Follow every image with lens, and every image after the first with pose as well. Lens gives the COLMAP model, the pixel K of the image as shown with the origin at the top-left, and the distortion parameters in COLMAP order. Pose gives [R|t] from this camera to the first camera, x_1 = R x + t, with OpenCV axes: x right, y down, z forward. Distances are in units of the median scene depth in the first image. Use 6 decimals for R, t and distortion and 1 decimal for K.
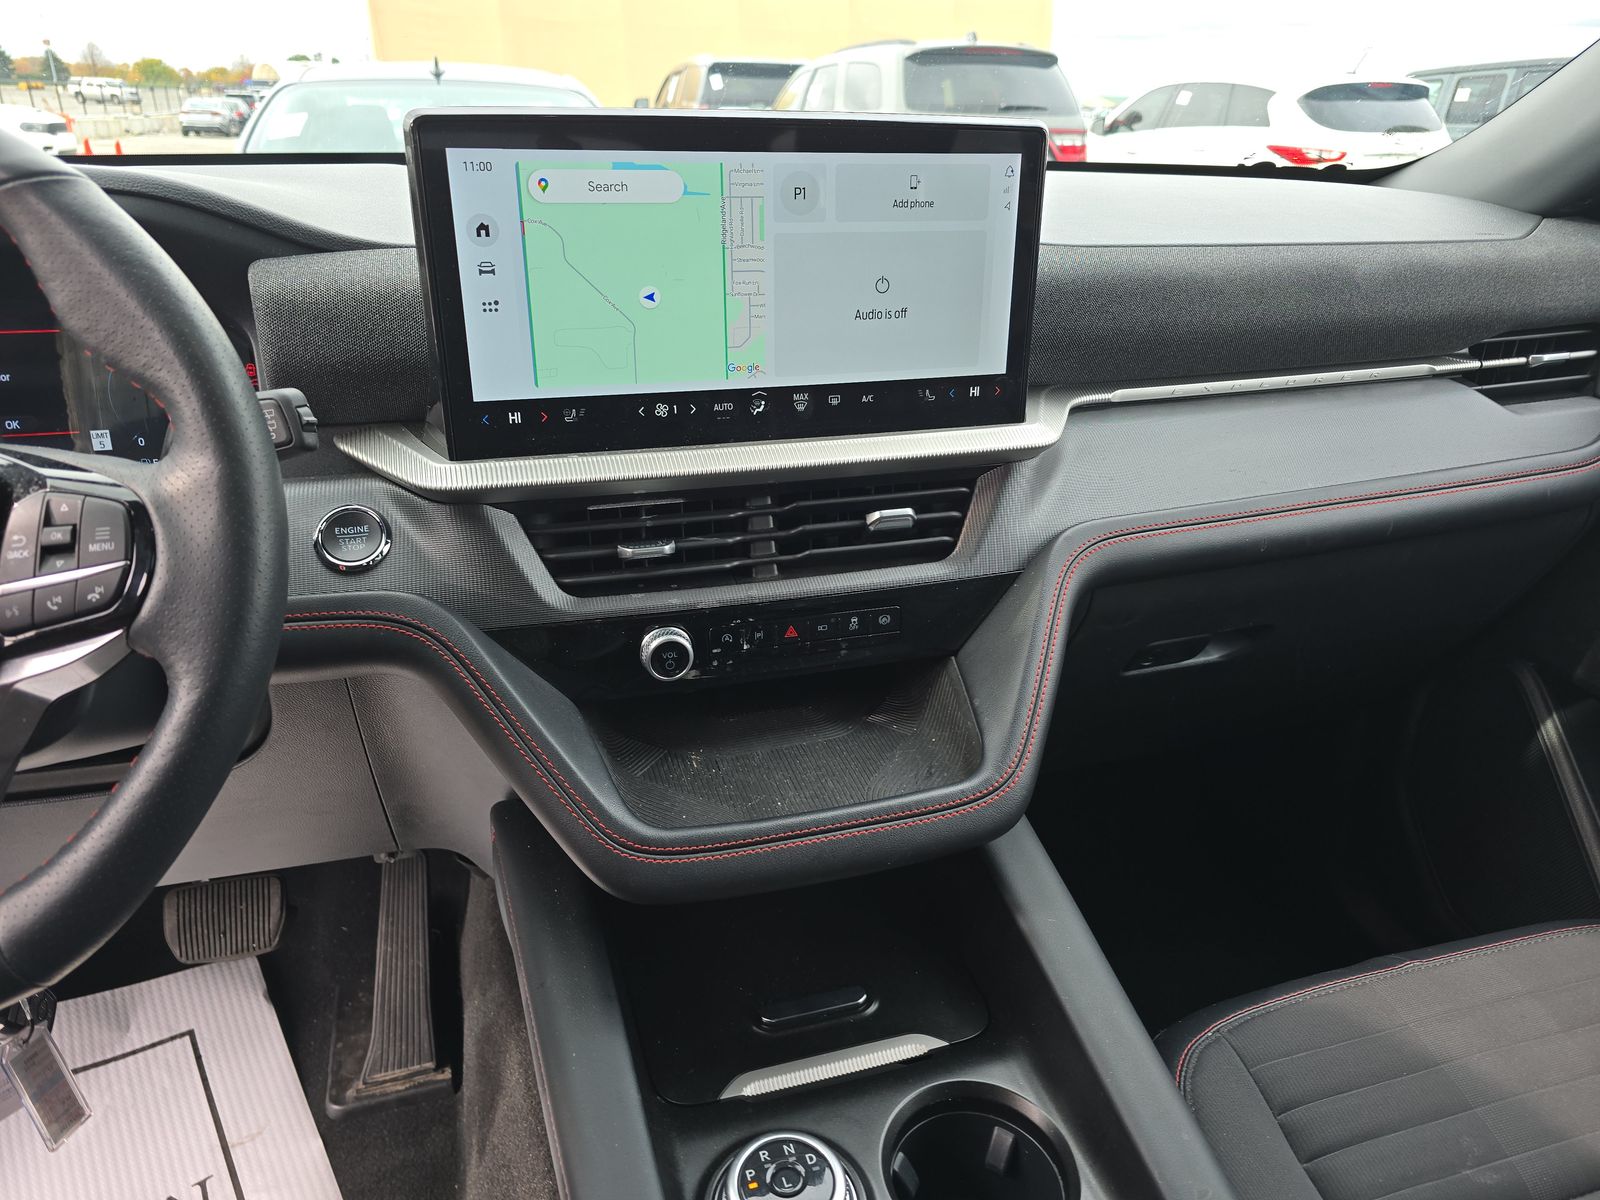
lens RADIAL K [[1060.9, 0, 800.0], [0, 1060.9, 600.0], [0, 0, 1]] dist [0.038006, -0.036558]
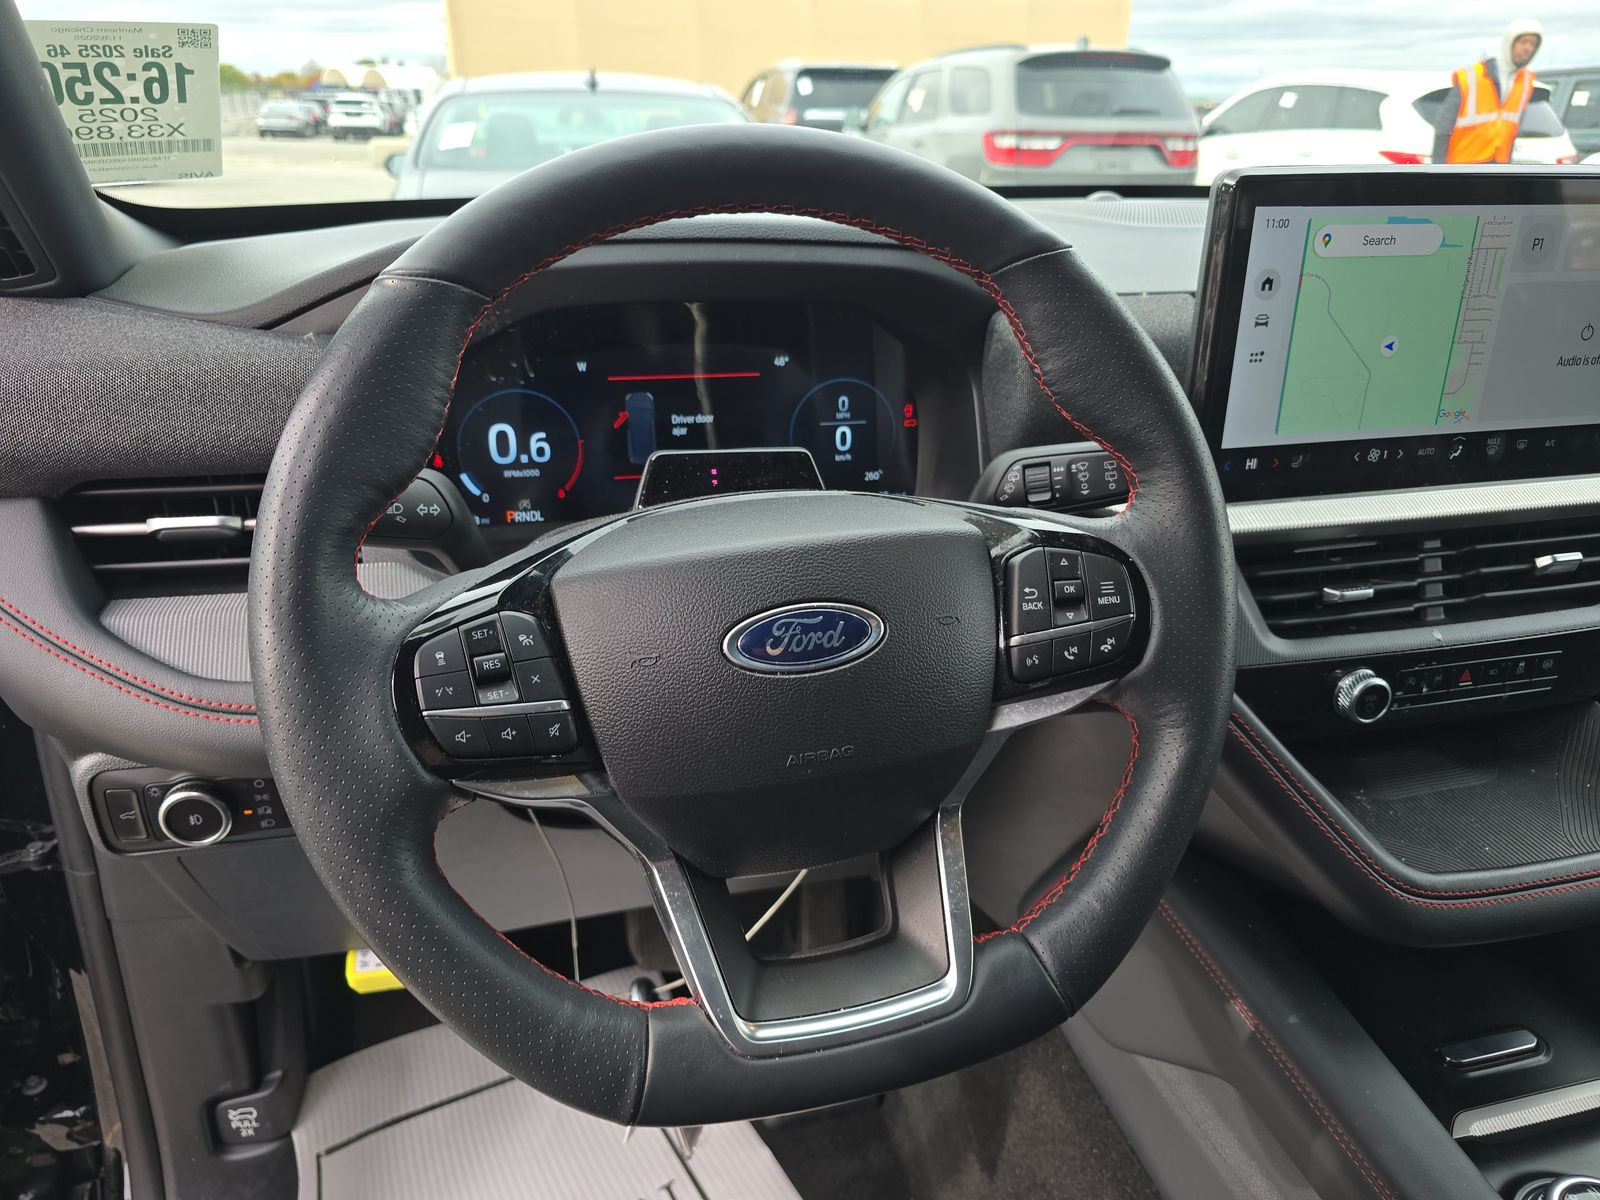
lens RADIAL K [[1081.3, 0, 802.4], [0, 1081.3, 586.8], [0, 0, 1]] dist [0.047224, -0.050008]
pose [[0.999135, 0.014569, -0.038951, -0.591891], [-0.015283, 0.999719, -0.018101, -0.025206], [0.038676, 0.018680, 0.999077, -0.050393]]
